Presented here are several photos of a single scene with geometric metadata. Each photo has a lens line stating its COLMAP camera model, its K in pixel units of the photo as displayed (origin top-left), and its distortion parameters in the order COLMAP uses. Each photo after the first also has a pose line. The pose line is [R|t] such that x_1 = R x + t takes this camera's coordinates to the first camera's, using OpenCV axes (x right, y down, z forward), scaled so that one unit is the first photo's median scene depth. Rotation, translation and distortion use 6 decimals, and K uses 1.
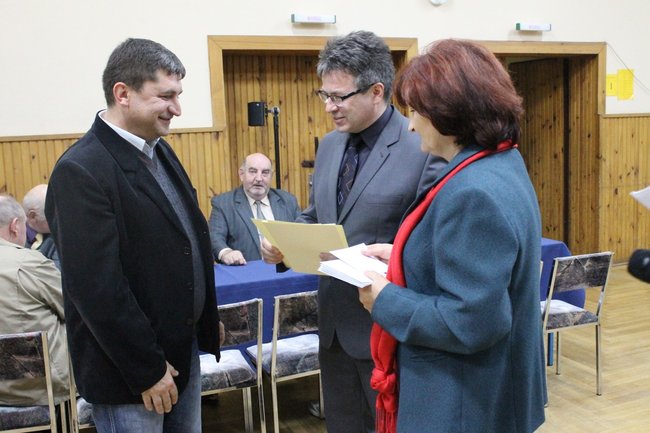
lens RADIAL K [[696.1, 0, 325.0], [0, 696.1, 216.5], [0, 0, 1]] dist [-0.122457, 0.163159]
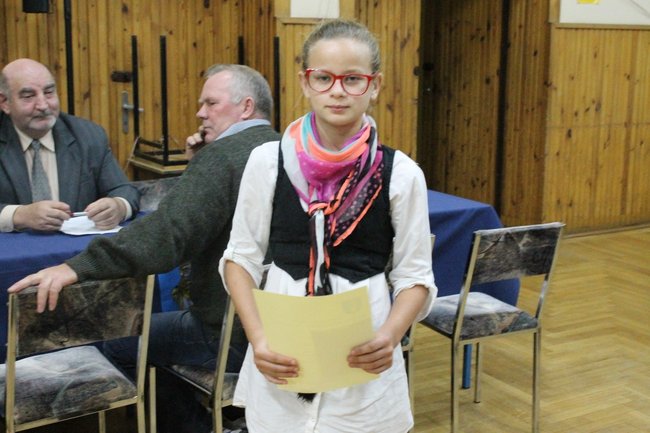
lens RADIAL K [[944.5, 0, 325.0], [0, 944.5, 216.5], [0, 0, 1]] dist [-0.016663, 0.016893]
pose [[0.988006, 0.018803, 0.153266, 0.045283], [-0.027883, 0.997967, 0.057310, 0.000045], [-0.151877, -0.060897, 0.986522, 0.114783]]
